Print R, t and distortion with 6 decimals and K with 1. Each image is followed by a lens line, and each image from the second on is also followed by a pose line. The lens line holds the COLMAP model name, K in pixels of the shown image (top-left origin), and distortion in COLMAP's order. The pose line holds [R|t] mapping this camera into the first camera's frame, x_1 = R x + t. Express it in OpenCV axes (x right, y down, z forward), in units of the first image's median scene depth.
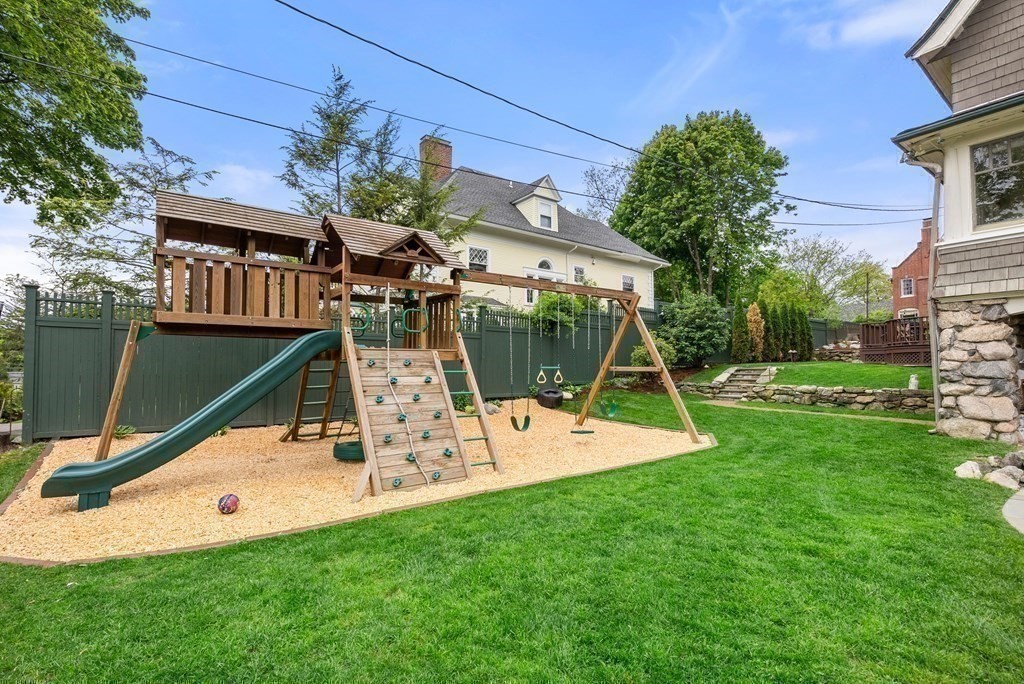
lens RADIAL K [[488.8, 0, 504.8], [0, 488.8, 354.3], [0, 0, 1]] dist [-0.004932, -0.000403]
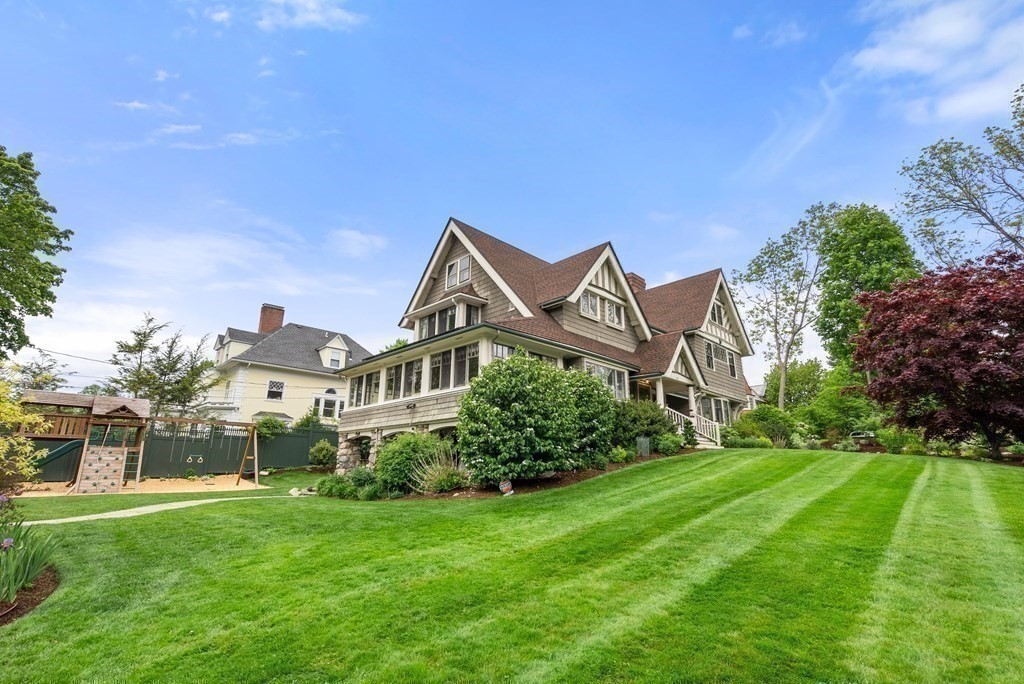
lens RADIAL K [[472.7, 0, 506.3], [0, 472.7, 336.3], [0, 0, 1]] dist [-0.000917, 0.000018]
pose [[0.991245, 0.048739, 0.122711, 0.563185], [-0.017916, 0.970430, -0.240717, -0.005304], [-0.130814, 0.236411, 0.962807, -0.690726]]
